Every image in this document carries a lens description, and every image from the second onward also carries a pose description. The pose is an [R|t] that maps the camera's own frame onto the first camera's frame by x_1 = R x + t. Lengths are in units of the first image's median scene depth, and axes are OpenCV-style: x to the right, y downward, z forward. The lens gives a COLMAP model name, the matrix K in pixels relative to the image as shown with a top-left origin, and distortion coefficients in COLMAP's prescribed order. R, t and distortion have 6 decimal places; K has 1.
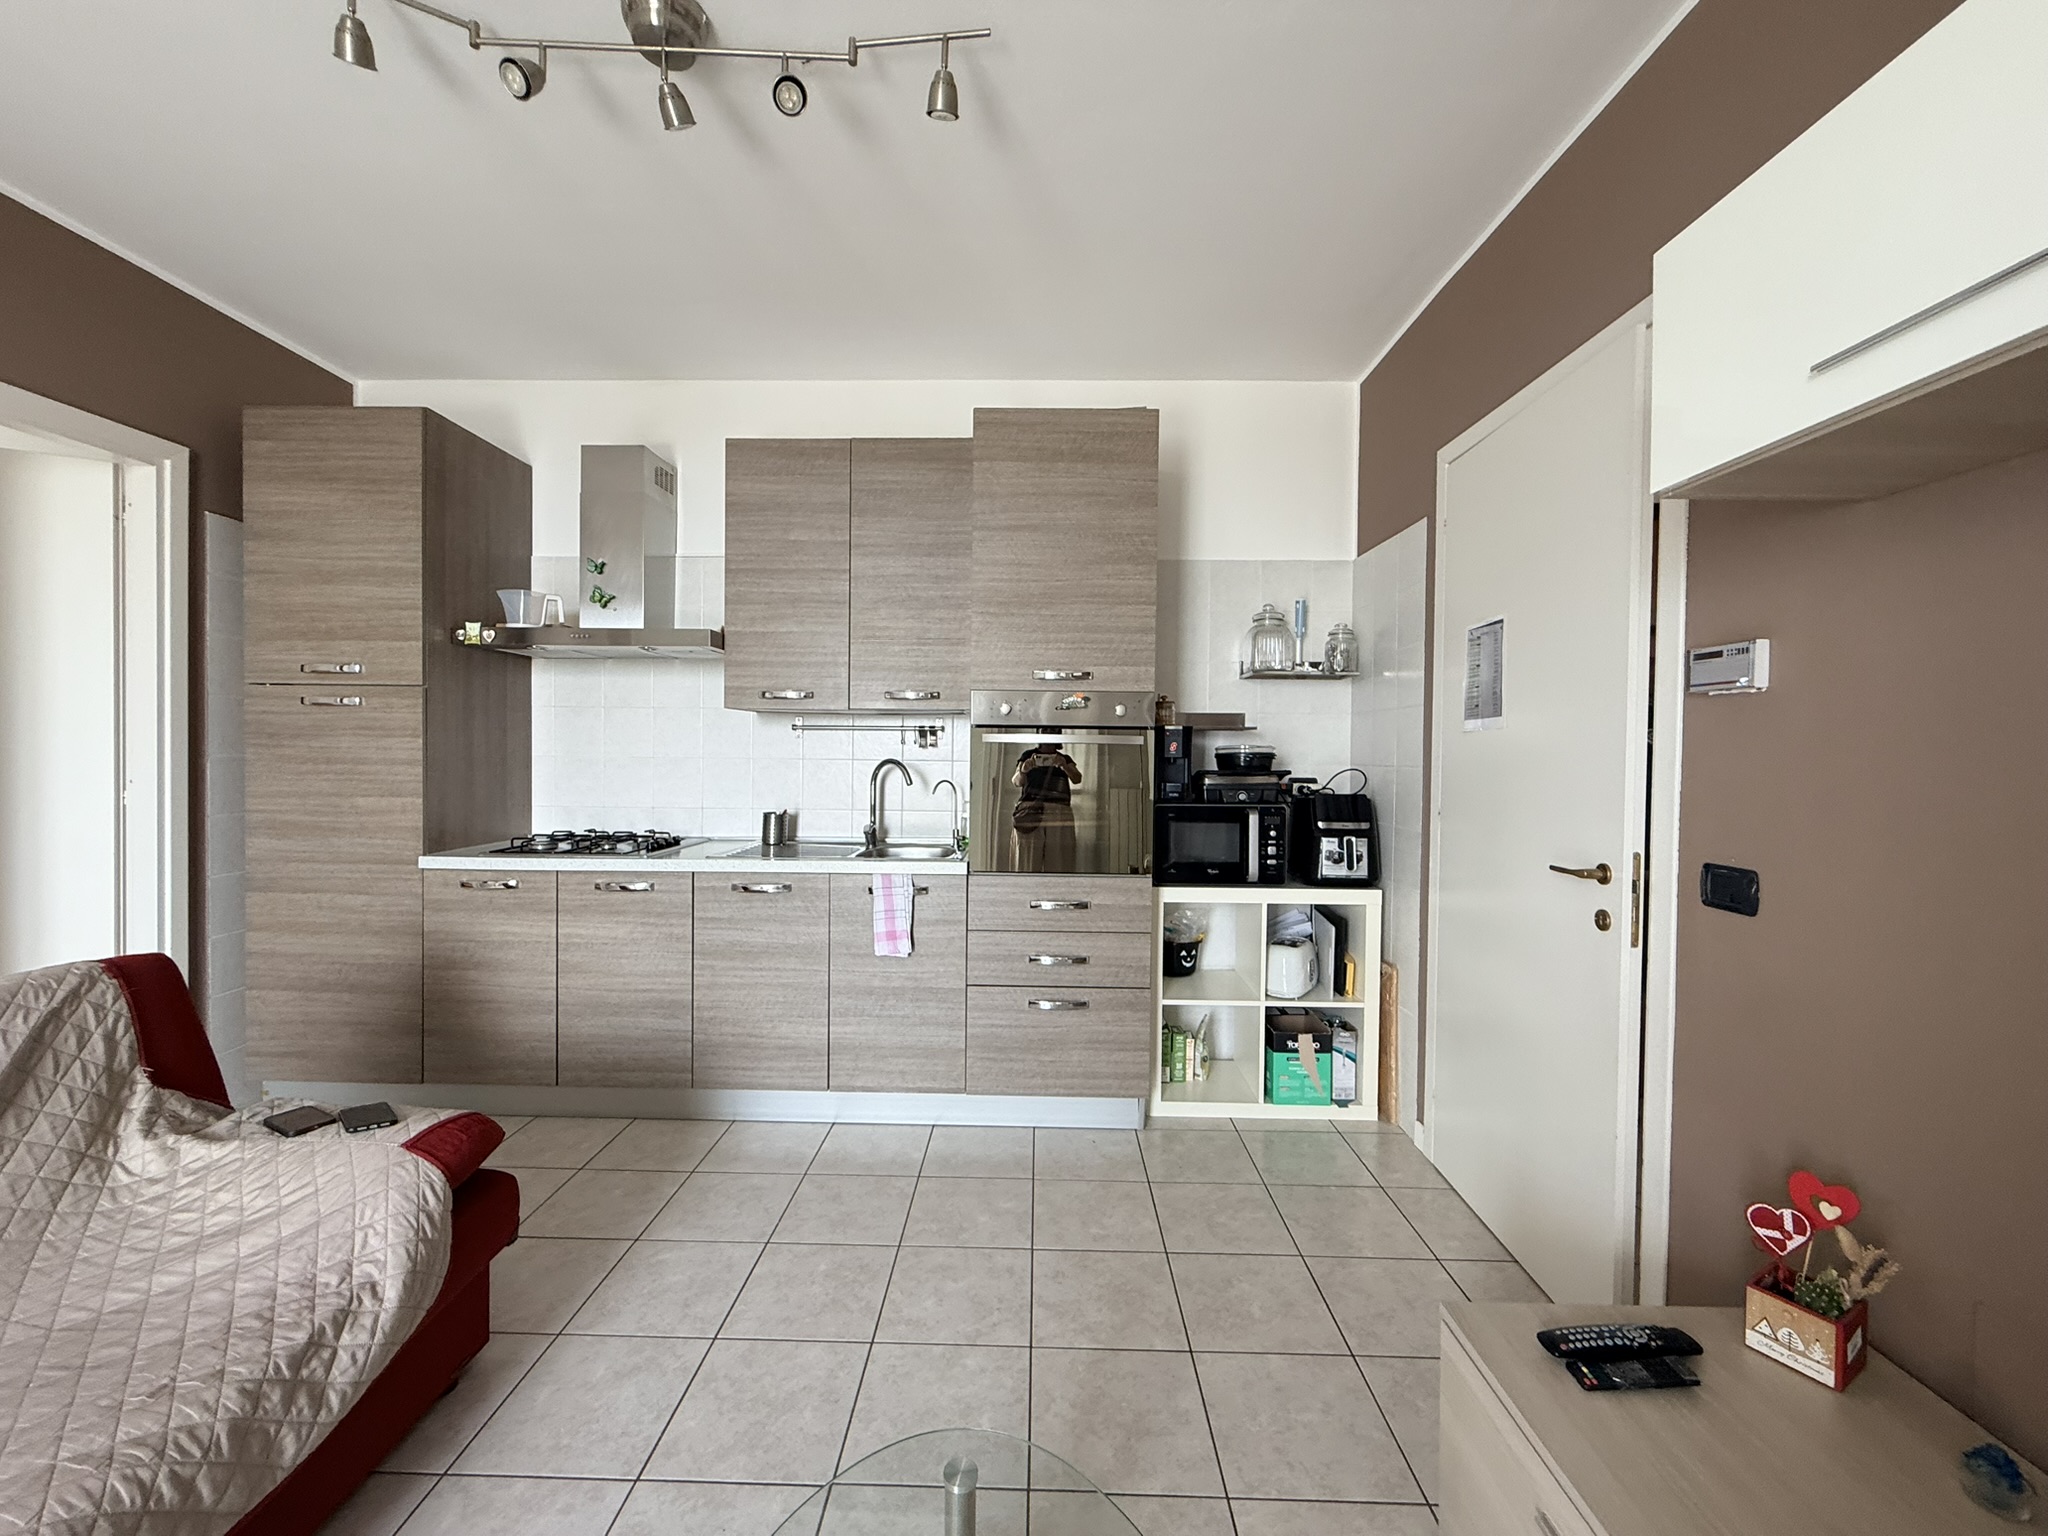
lens RADIAL K [[818.9, 0, 1020.2], [0, 818.9, 763.3], [0, 0, 1]] dist [0.001013, 0.000119]
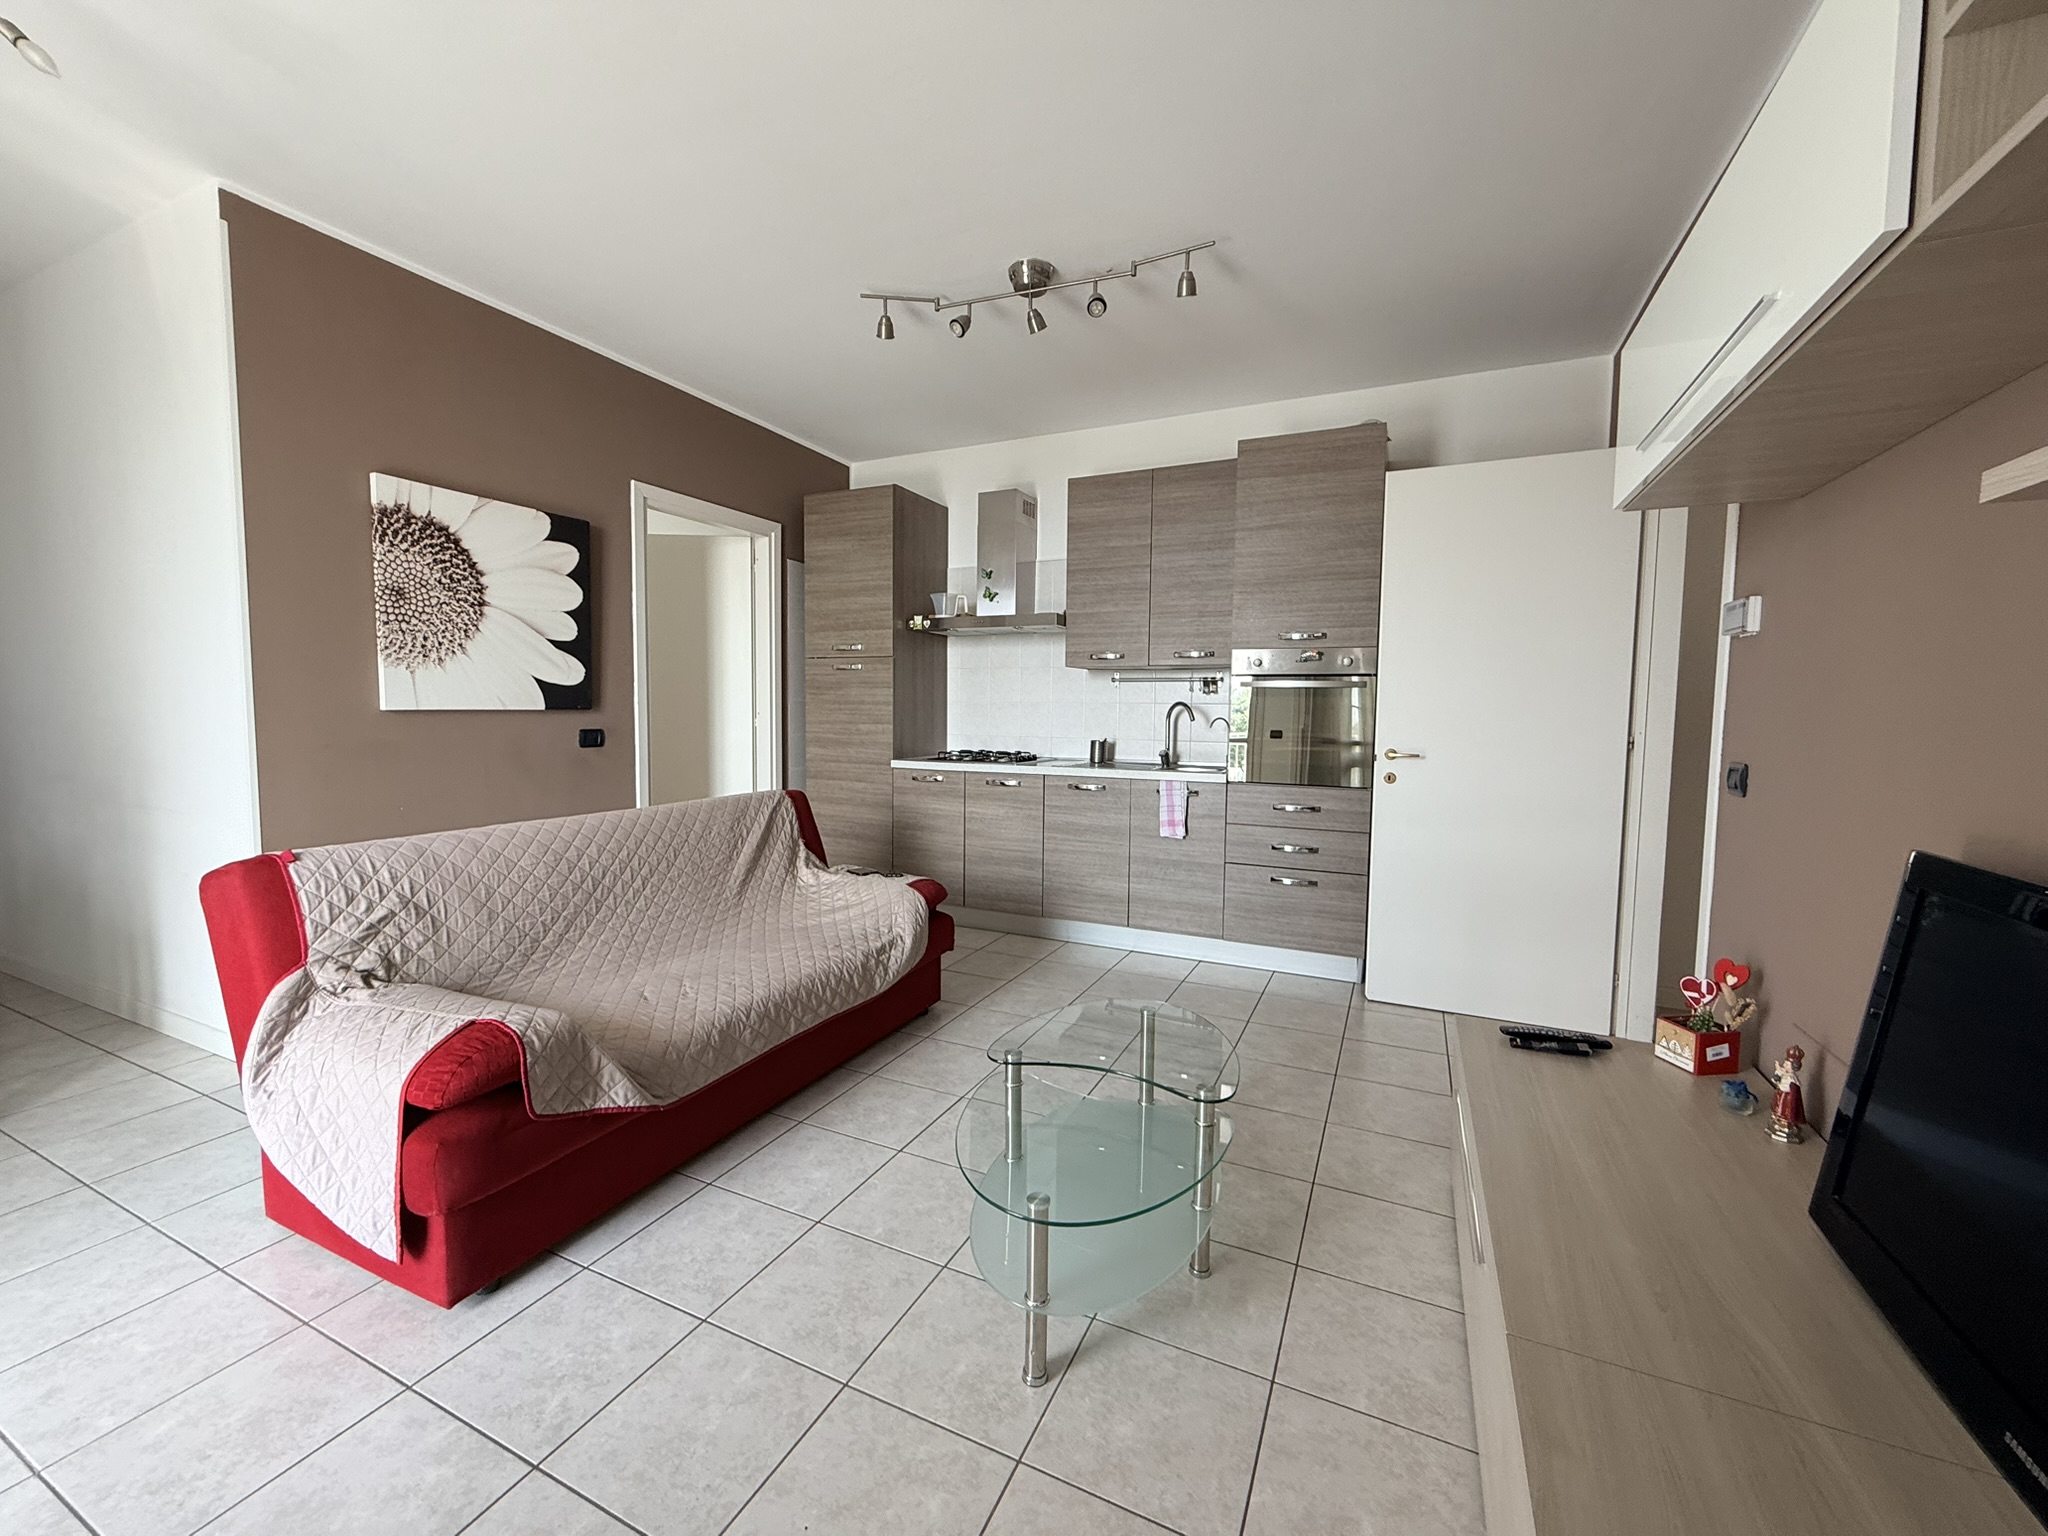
lens RADIAL K [[816.7, 0, 1021.2], [0, 816.7, 765.5], [0, 0, 1]] dist [0.000379, -0.000133]
pose [[0.913893, 0.027930, -0.404993, 0.175037], [-0.007924, 0.998668, 0.050991, 0.037977], [0.405877, -0.043391, 0.912897, -0.399611]]
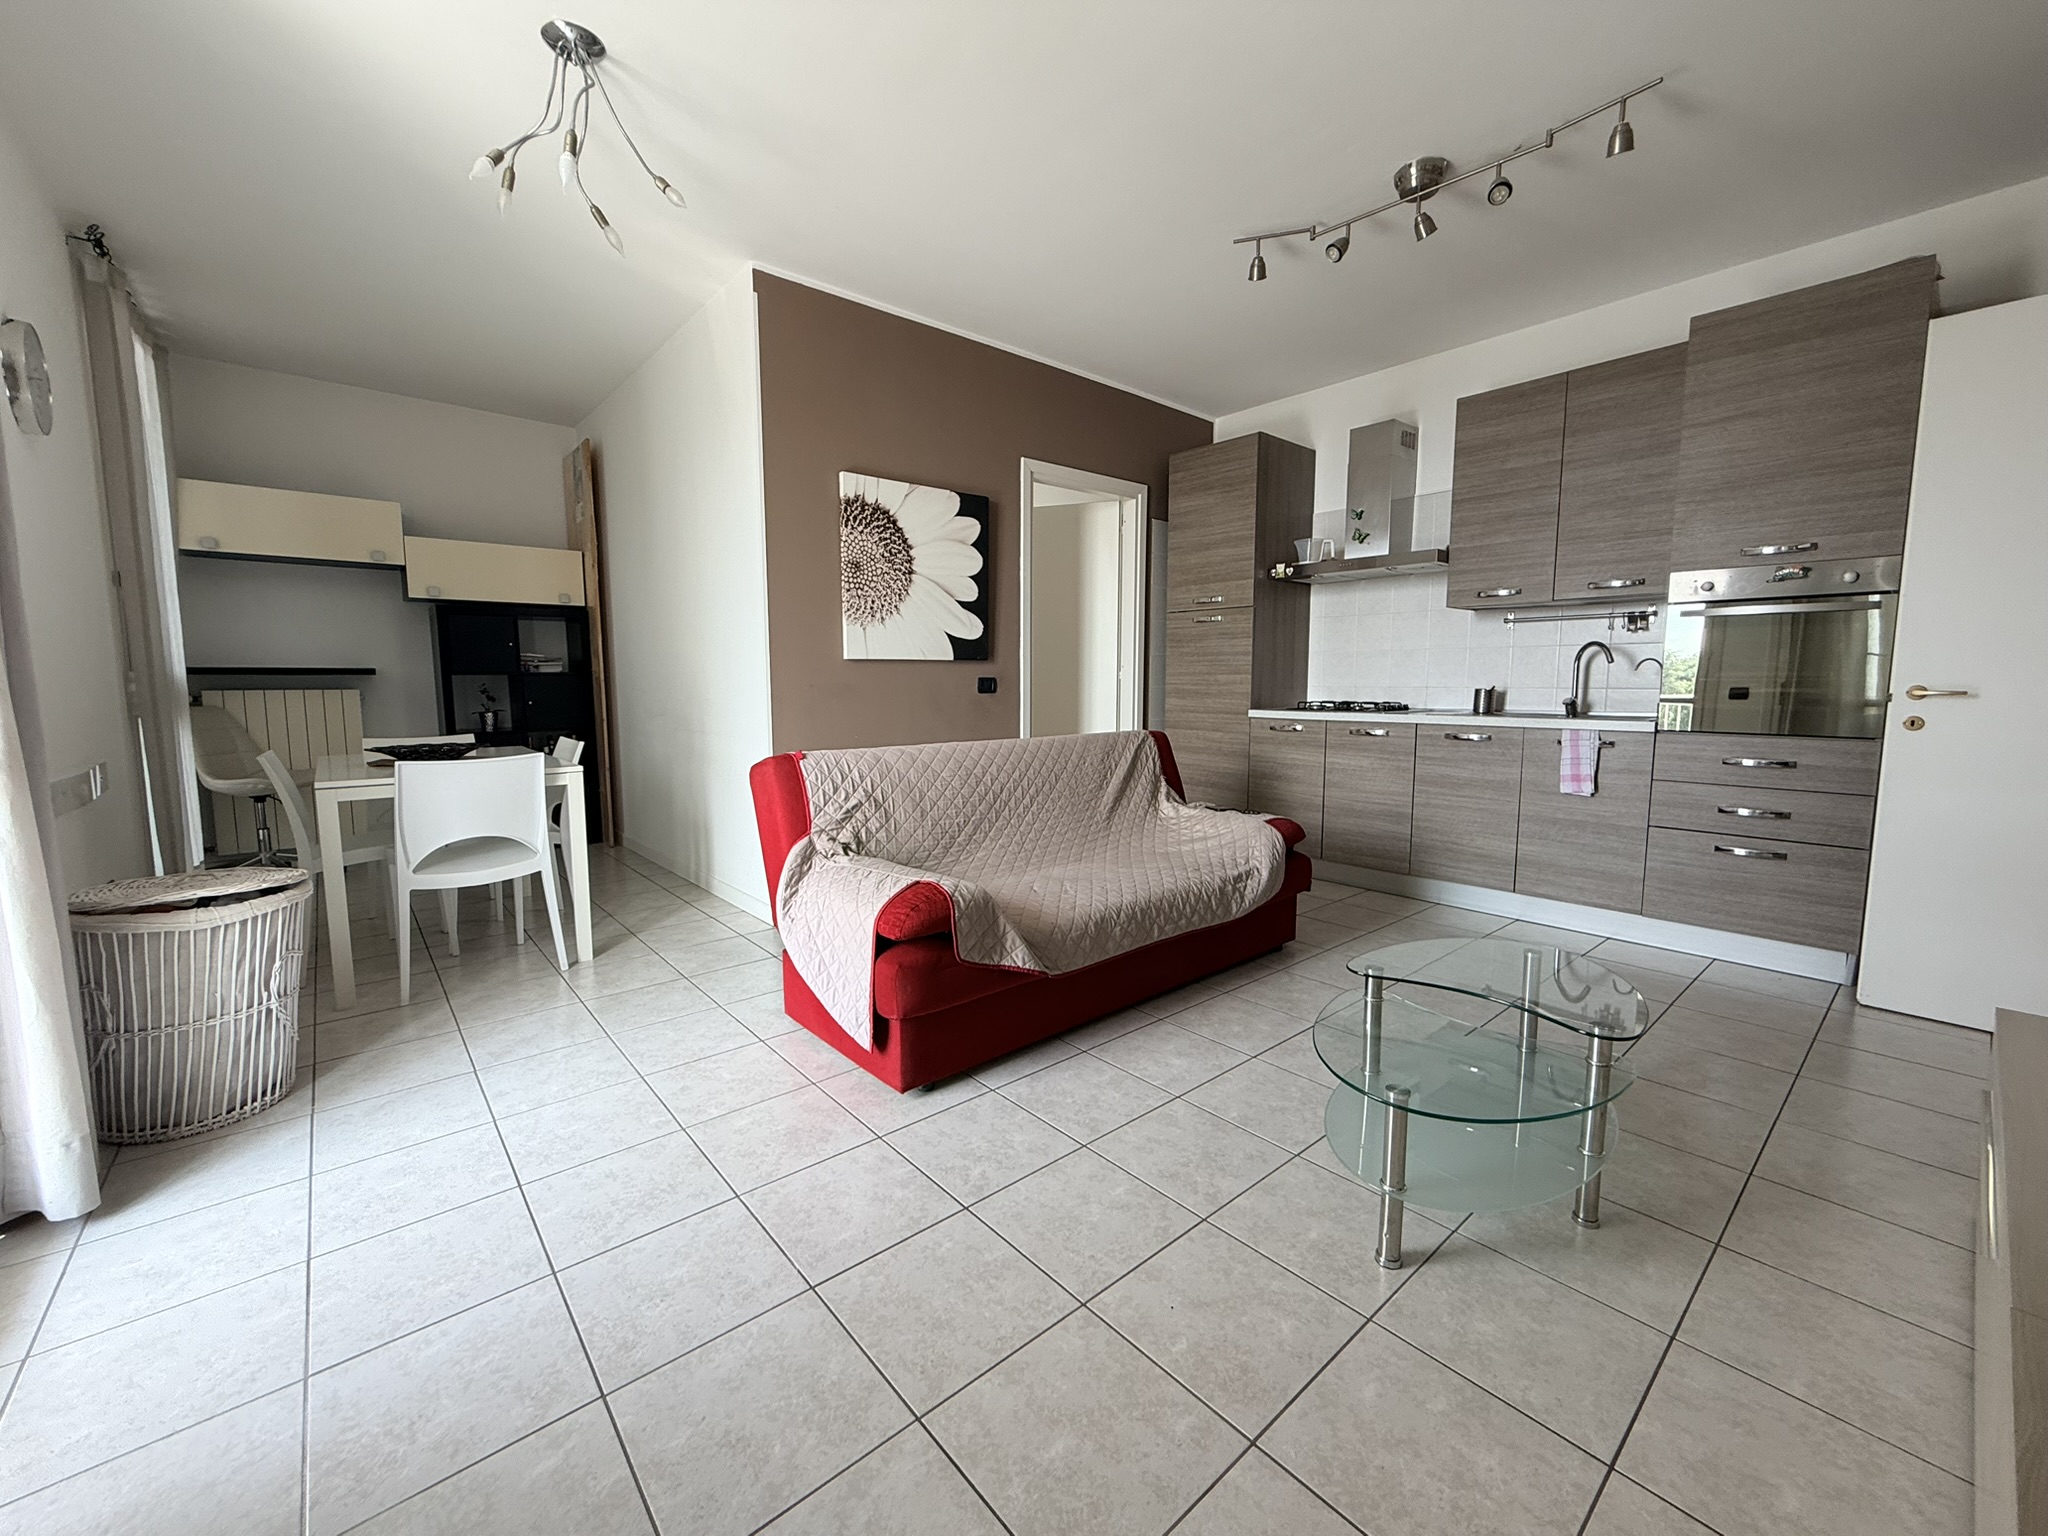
lens RADIAL K [[816.7, 0, 1021.2], [0, 816.7, 765.5], [0, 0, 1]] dist [0.000379, -0.000133]
pose [[0.667322, 0.066679, -0.741779, 0.199606], [-0.003224, 0.996233, 0.086652, 0.083869], [0.744763, -0.055434, 0.665023, -0.459015]]
